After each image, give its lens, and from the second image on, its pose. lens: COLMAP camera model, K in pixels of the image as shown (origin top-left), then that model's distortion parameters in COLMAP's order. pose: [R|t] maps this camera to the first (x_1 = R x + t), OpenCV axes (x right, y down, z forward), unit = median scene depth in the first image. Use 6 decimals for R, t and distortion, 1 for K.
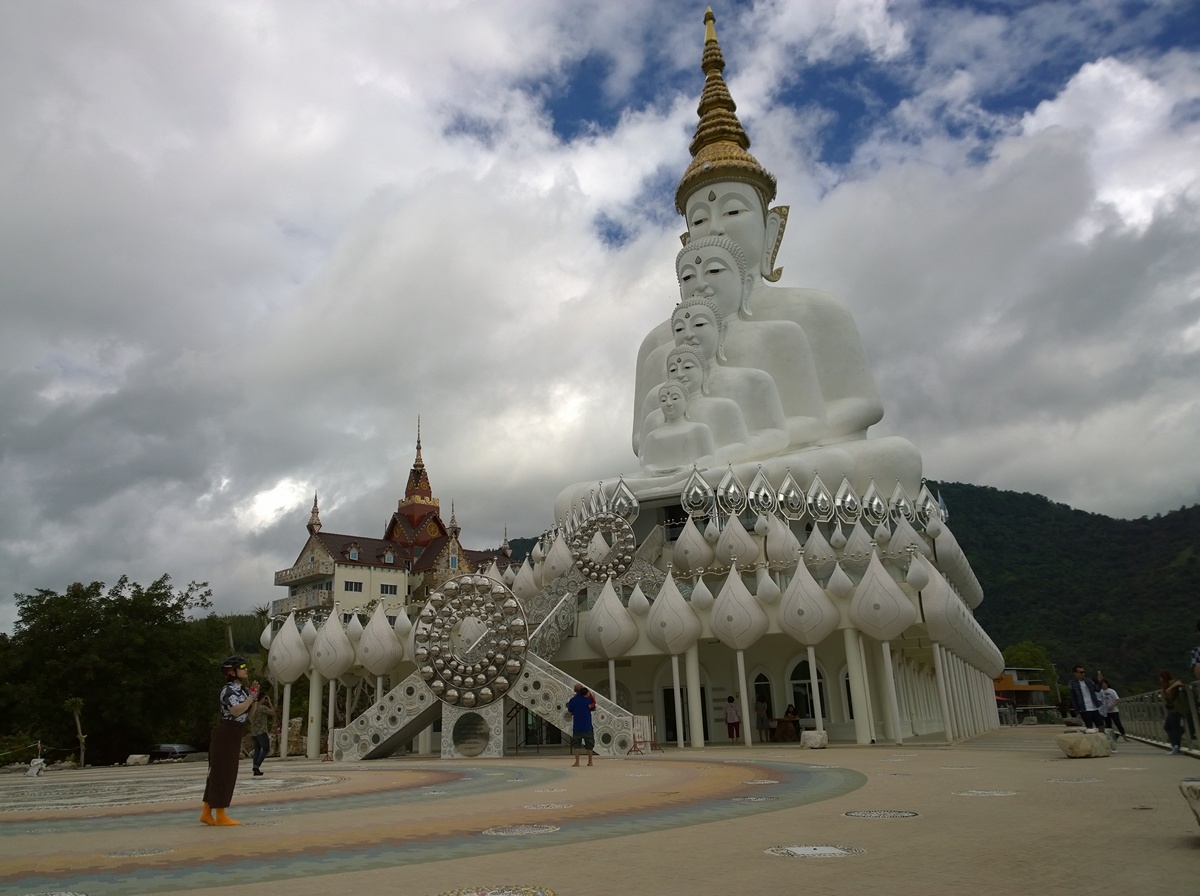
lens RADIAL K [[895.9, 0, 594.0], [0, 895.9, 470.2], [0, 0, 1]] dist [-0.001080, 0.006198]
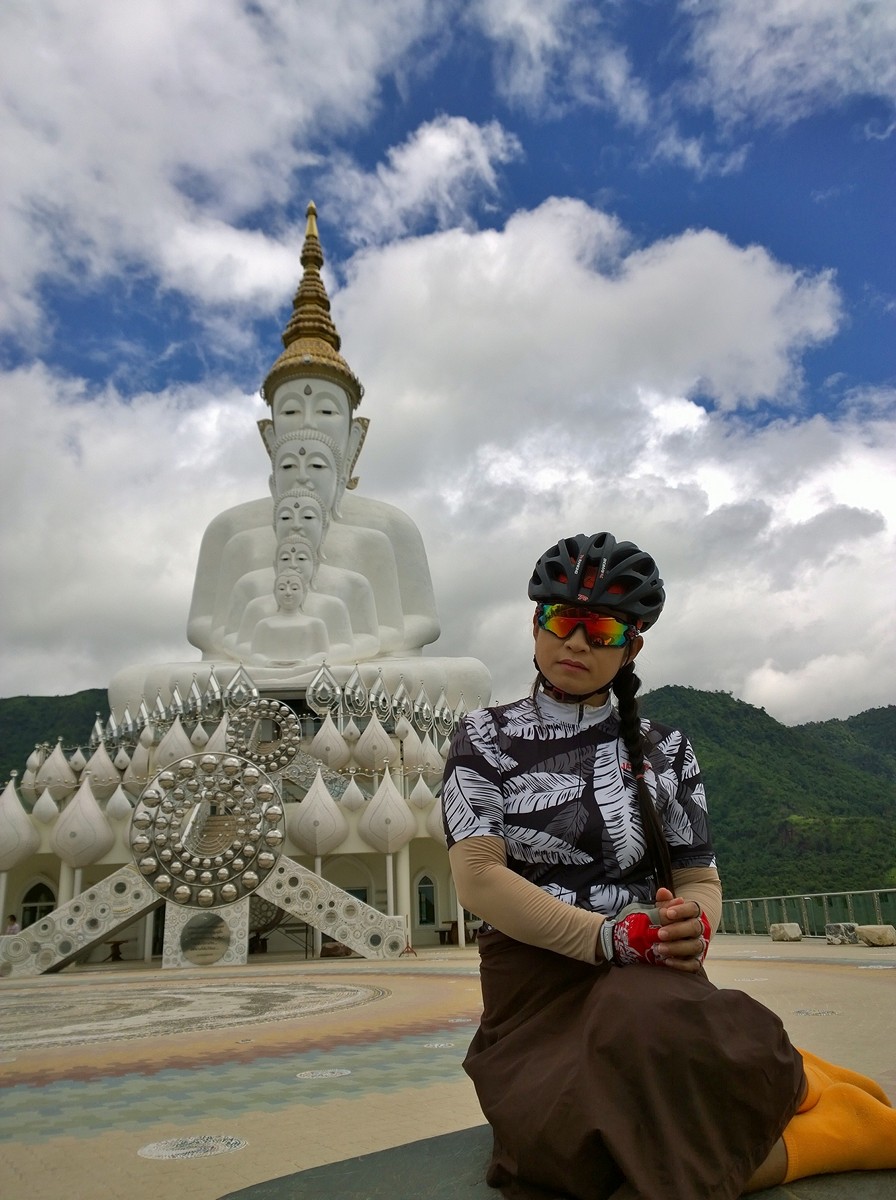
lens RADIAL K [[903.9, 0, 464.5], [0, 903.9, 650.5], [0, 0, 1]] dist [0.006927, 0.003468]
pose [[0.880551, 0.131696, 0.455287, -0.332127], [-0.116162, 0.991289, -0.062075, 0.044615], [-0.459496, 0.001772, 0.888178, 0.112111]]
